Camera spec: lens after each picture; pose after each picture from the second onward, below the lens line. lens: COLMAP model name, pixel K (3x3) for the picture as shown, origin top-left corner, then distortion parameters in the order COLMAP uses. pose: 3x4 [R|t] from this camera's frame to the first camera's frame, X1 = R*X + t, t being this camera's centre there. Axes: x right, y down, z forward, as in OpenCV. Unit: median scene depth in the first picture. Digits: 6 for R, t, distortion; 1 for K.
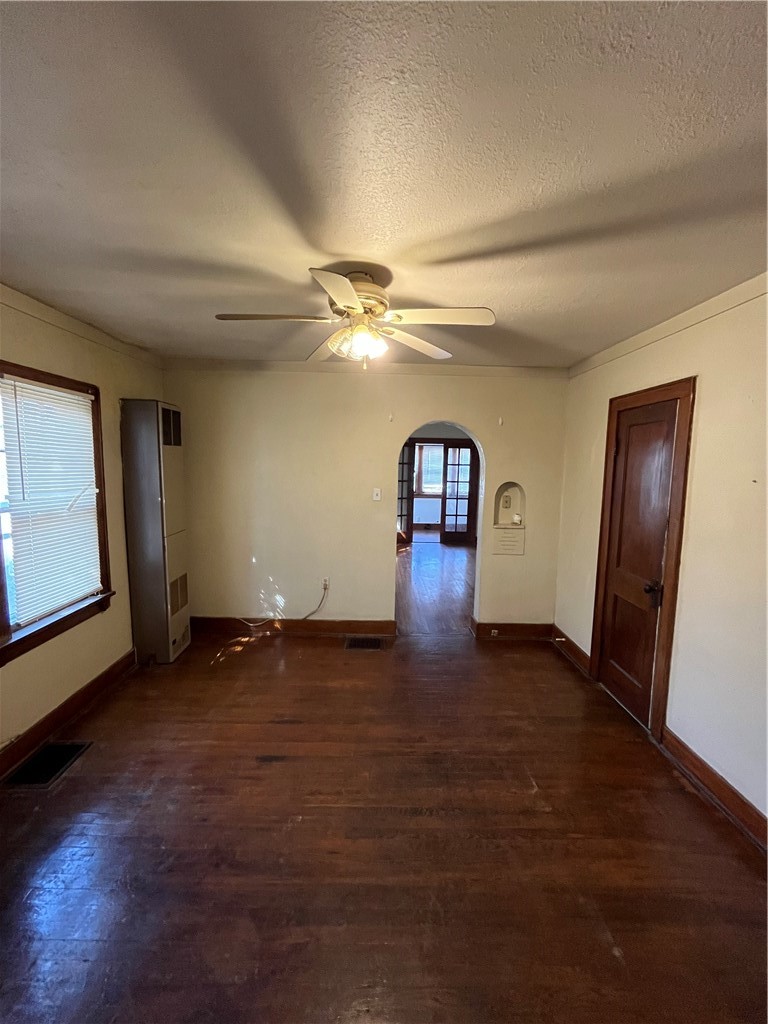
lens RADIAL K [[416.9, 0, 386.2], [0, 416.9, 516.7], [0, 0, 1]] dist [-0.001303, 0.000073]
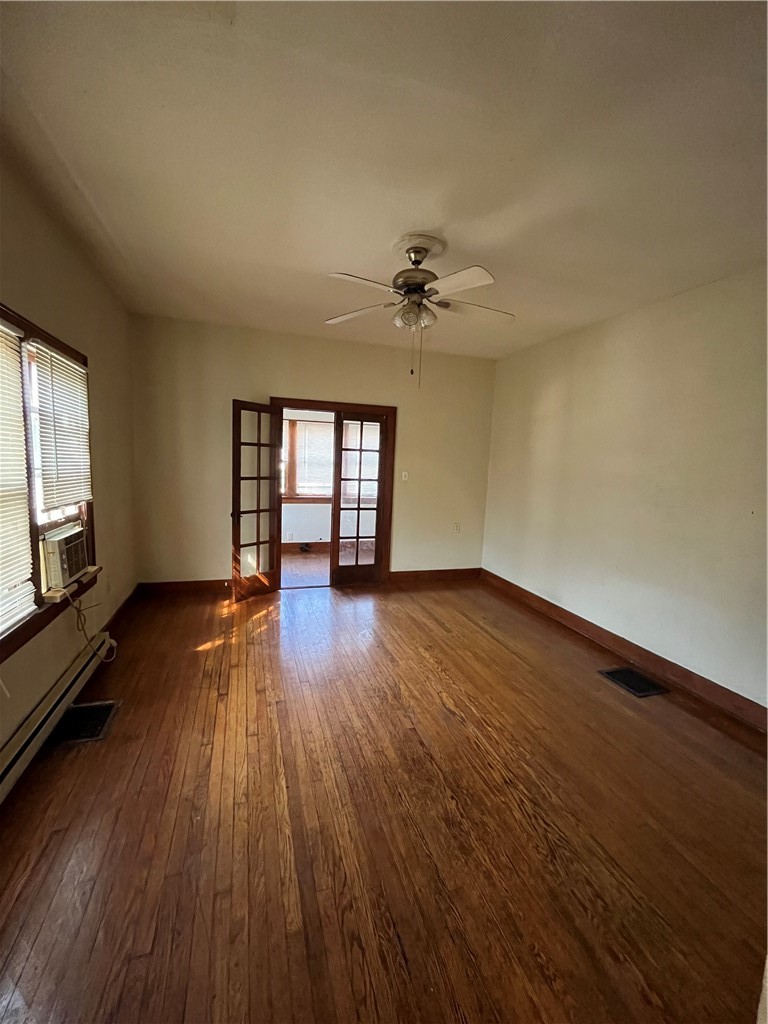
lens RADIAL K [[416.9, 0, 393.2], [0, 416.9, 511.2], [0, 0, 1]] dist [-0.001303, 0.000073]
pose [[0.950027, -0.016278, 0.311742, 0.034073], [0.012845, 0.999832, 0.013063, -0.046862], [-0.311902, -0.008406, 0.950077, 0.429884]]
